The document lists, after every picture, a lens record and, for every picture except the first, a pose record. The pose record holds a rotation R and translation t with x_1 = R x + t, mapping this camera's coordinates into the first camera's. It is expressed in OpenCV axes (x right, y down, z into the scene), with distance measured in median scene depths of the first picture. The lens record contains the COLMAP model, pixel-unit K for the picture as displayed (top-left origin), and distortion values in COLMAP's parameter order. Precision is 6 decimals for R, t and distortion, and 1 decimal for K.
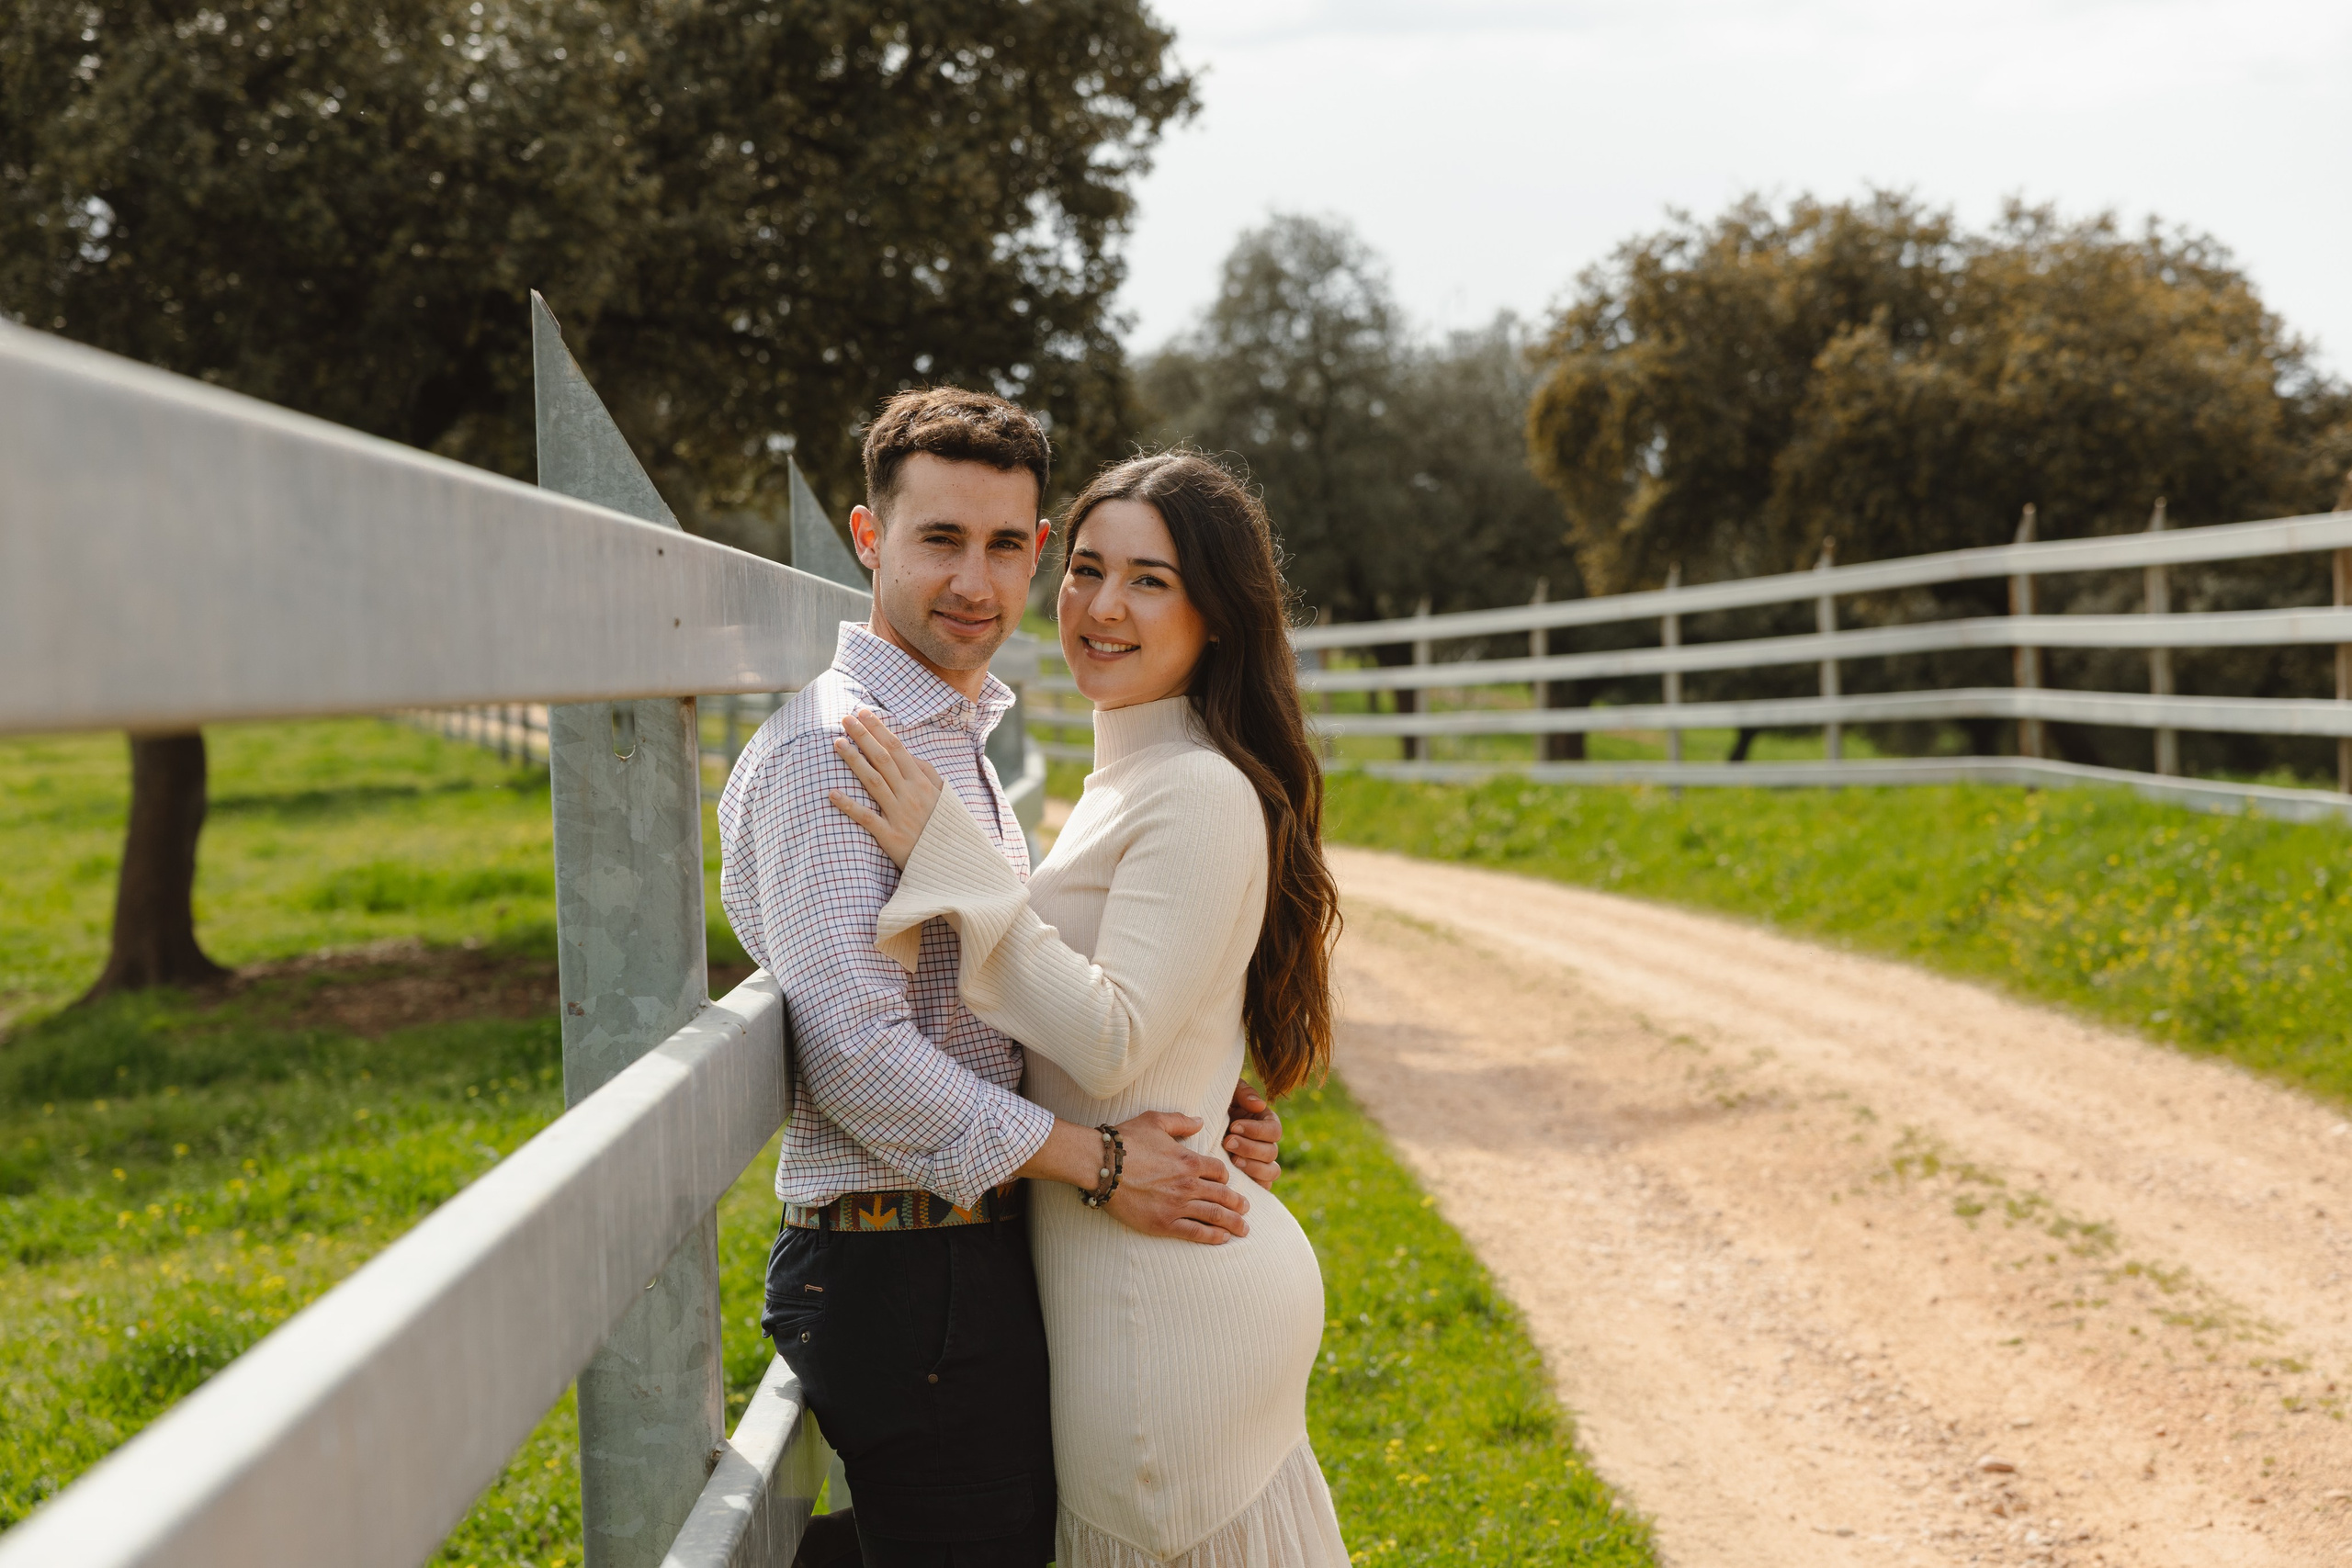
lens RADIAL K [[4542.6, 0, 1165.9], [0, 4542.6, 768.1], [0, 0, 1]] dist [0.058255, -0.042474]
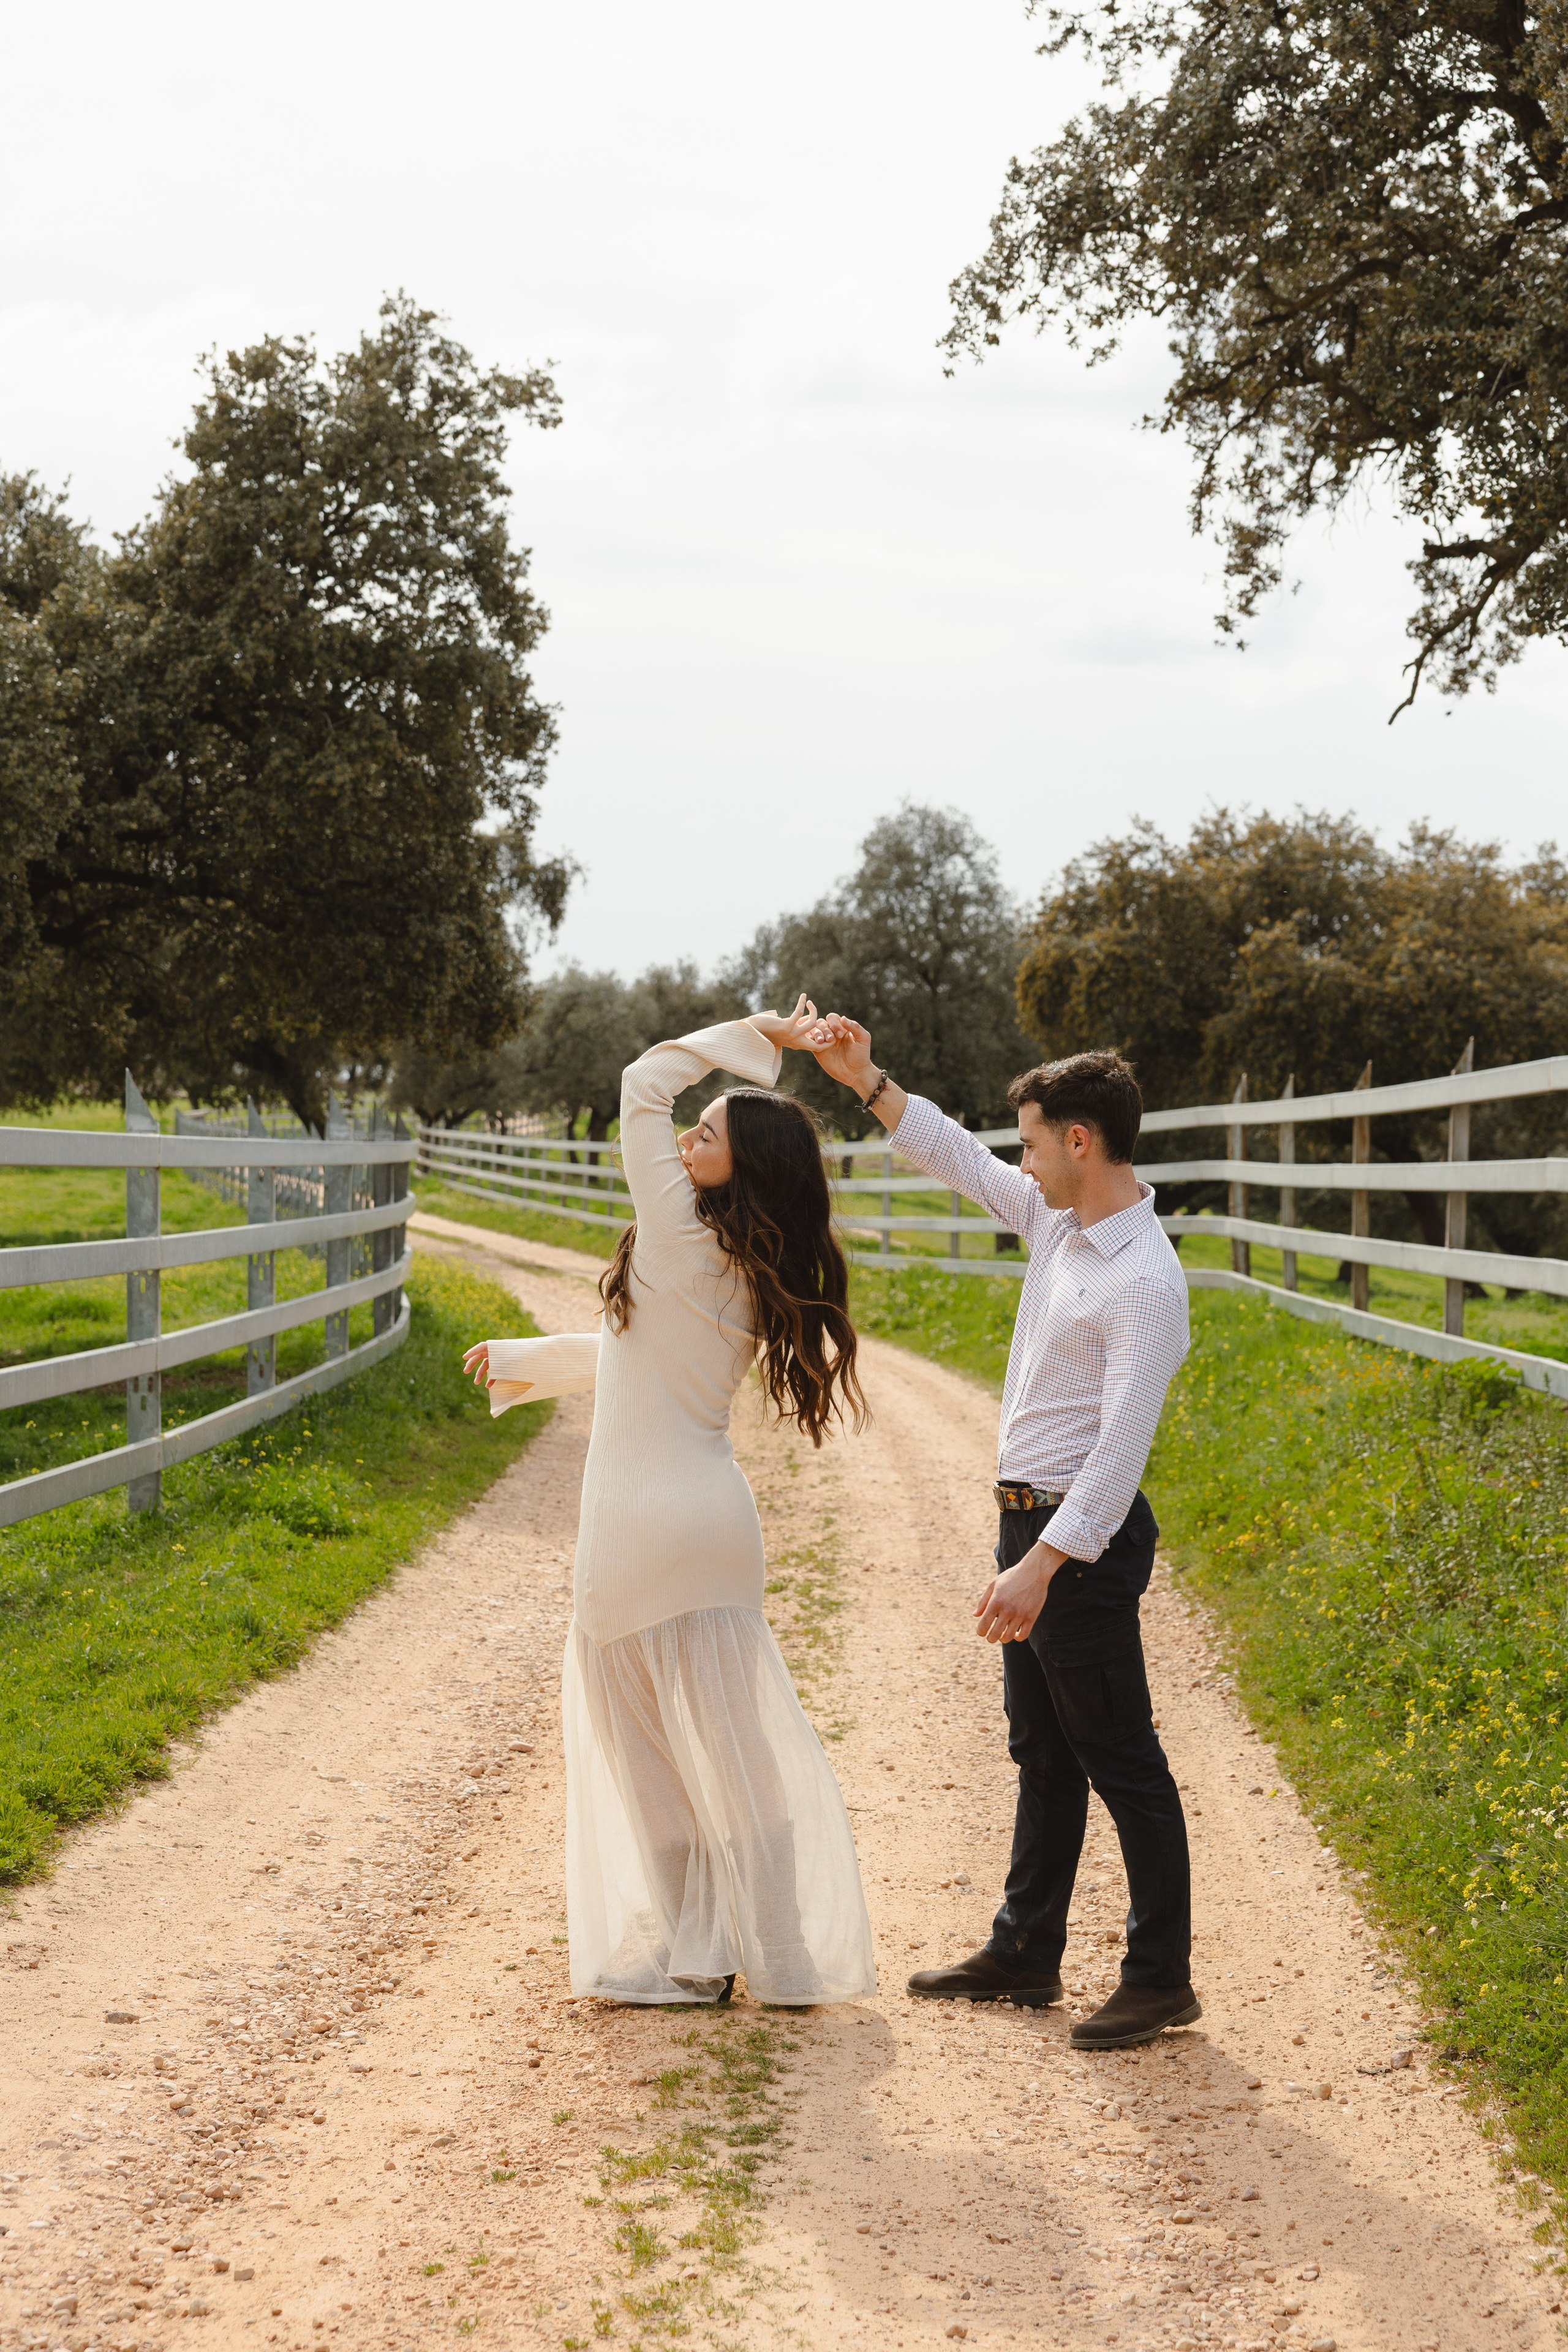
lens RADIAL K [[3758.5, 0, 776.3], [0, 3758.5, 1171.9], [0, 0, 1]] dist [0.027511, 0.155363]
pose [[0.997859, 0.049630, -0.042595, 0.128674], [-0.050500, 0.998532, -0.019580, -0.003122], [0.041561, 0.021689, 0.998901, -0.074342]]
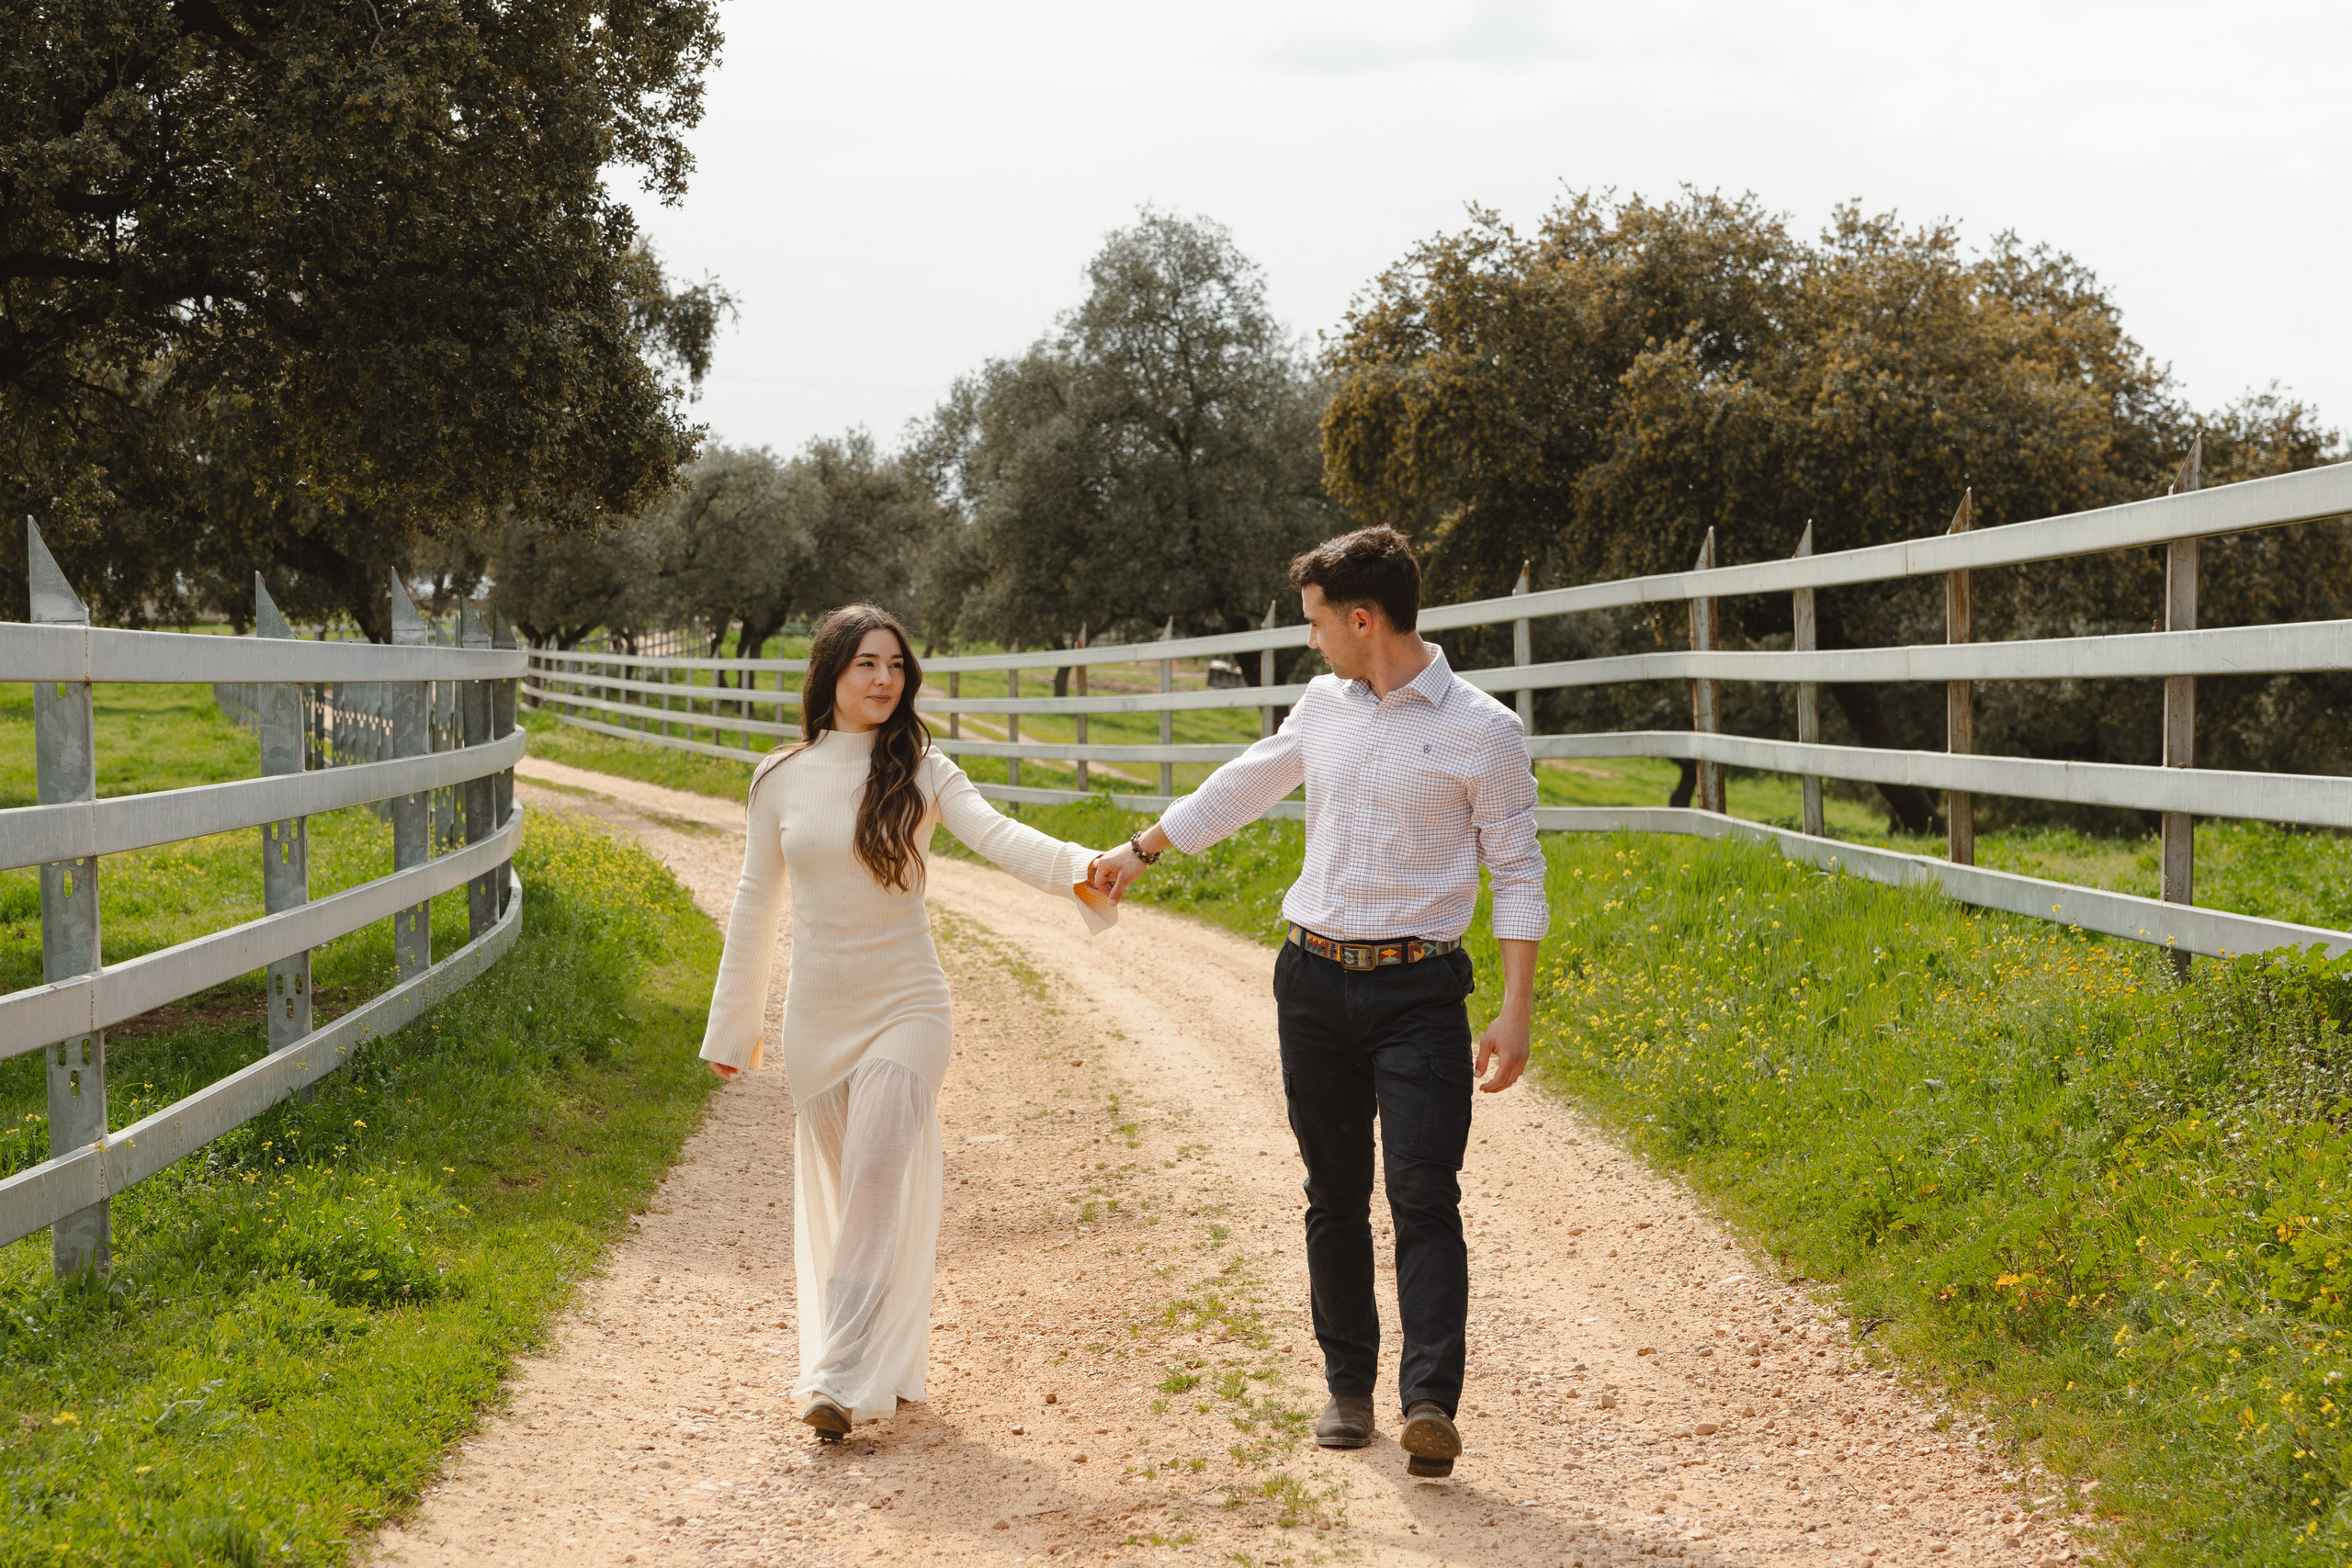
lens RADIAL K [[4556.9, 0, 1183.4], [0, 4556.9, 787.3], [0, 0, 1]] dist [0.073013, -0.108909]
pose [[0.999666, 0.025071, 0.006330, 0.099928], [-0.025064, 0.999685, -0.001113, -0.002892], [-0.006356, 0.000954, 0.999979, 0.125812]]
